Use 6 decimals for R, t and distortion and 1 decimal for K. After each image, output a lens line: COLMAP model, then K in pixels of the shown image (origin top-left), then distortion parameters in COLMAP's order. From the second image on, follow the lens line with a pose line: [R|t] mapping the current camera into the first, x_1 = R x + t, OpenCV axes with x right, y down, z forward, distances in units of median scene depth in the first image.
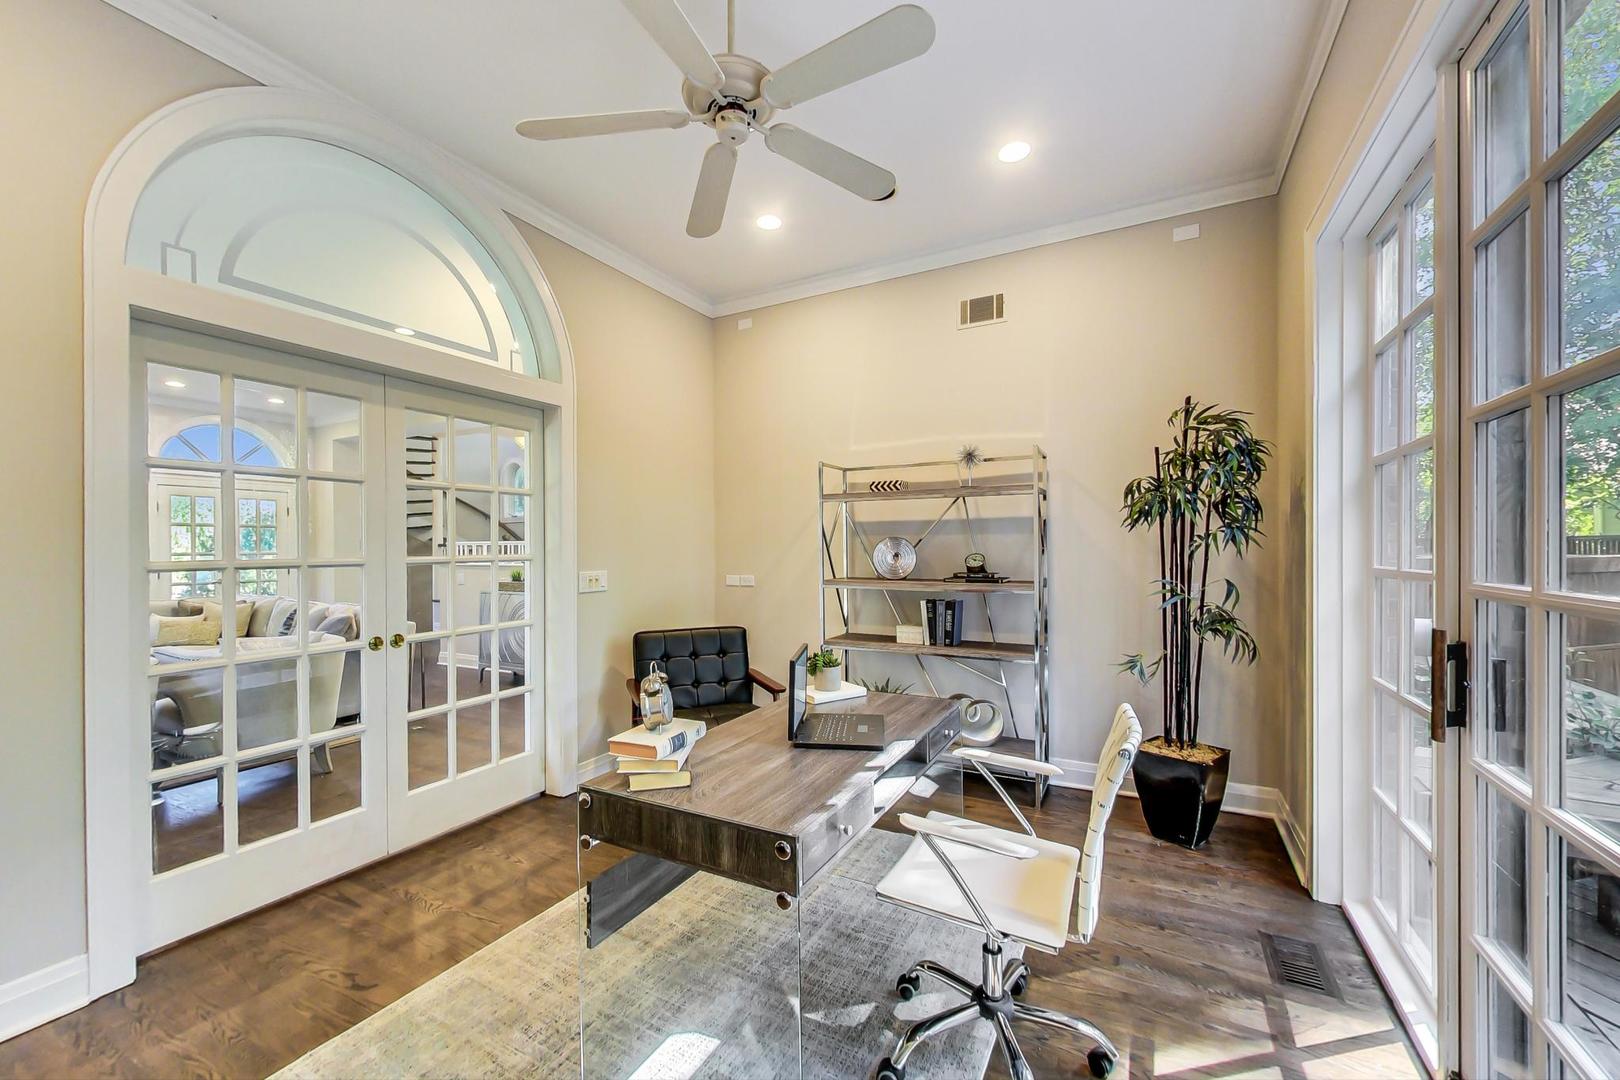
lens RADIAL K [[631.0, 0, 801.3], [0, 631.0, 547.0], [0, 0, 1]] dist [0.024324, -0.000483]
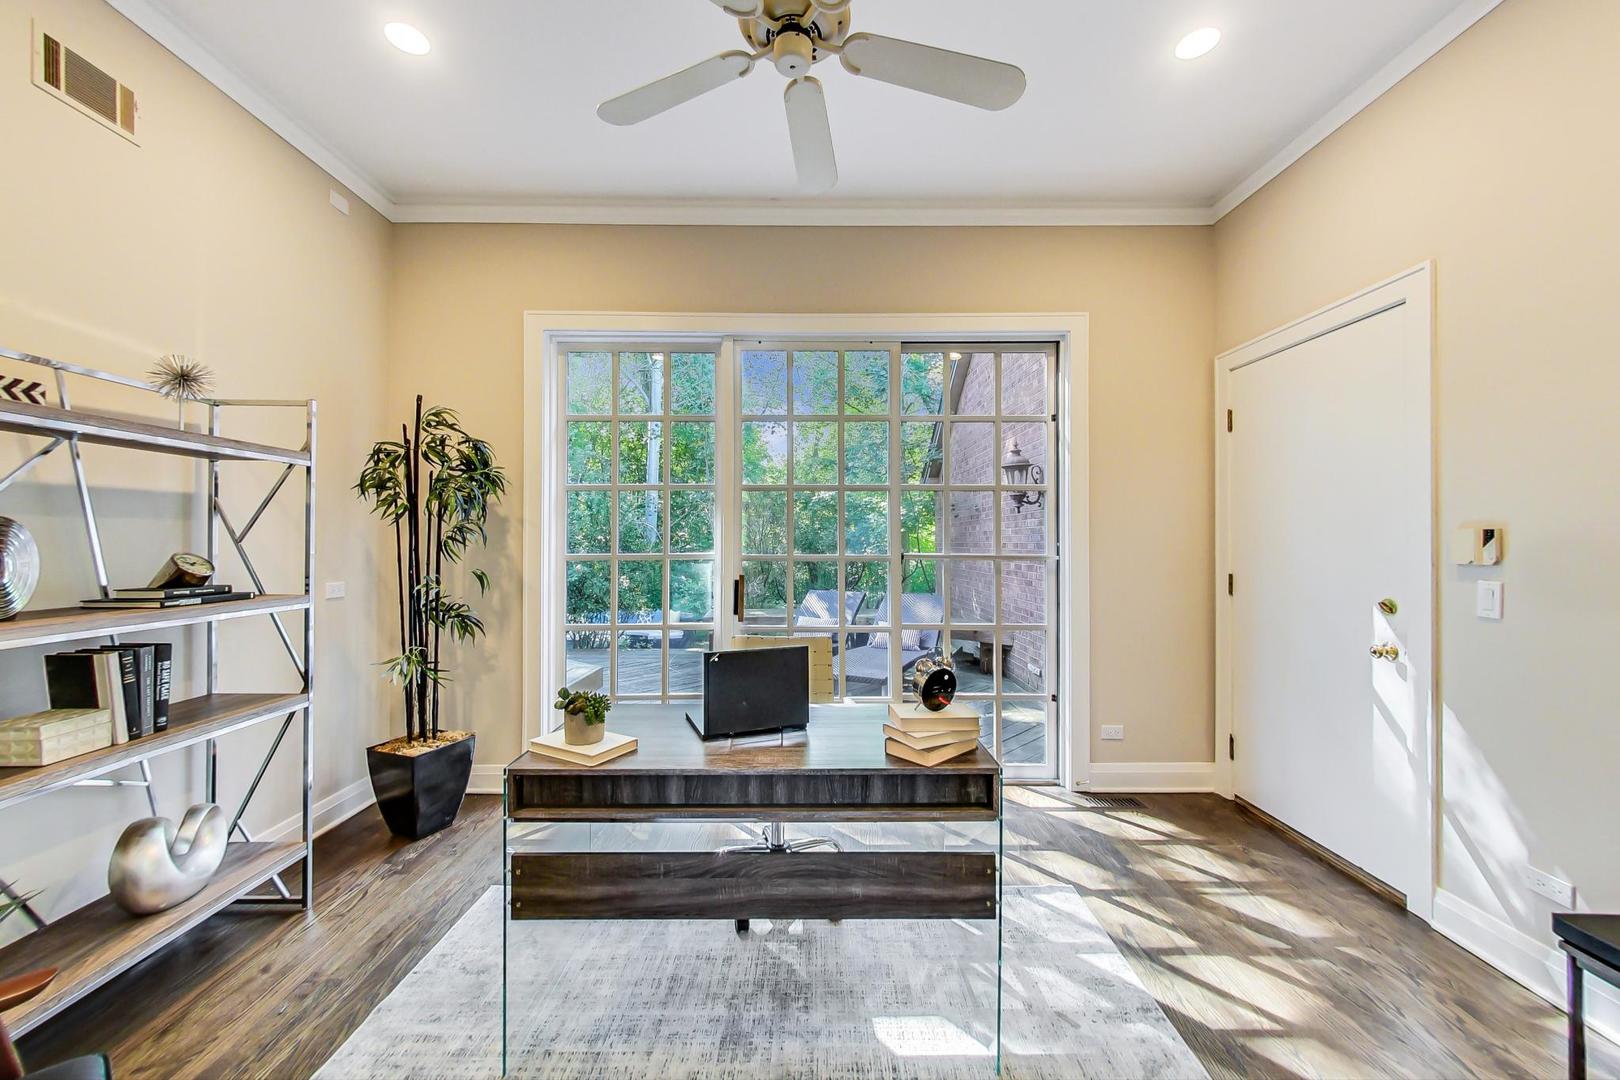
lens RADIAL K [[631.0, 0, 804.1], [0, 631.0, 539.7], [0, 0, 1]] dist [0.024324, -0.000483]
pose [[-0.475714, 0.013936, 0.879490, -0.489148], [0.009520, 0.999897, -0.010695, 0.010015], [-0.879548, 0.003285, -0.475798, 0.780502]]
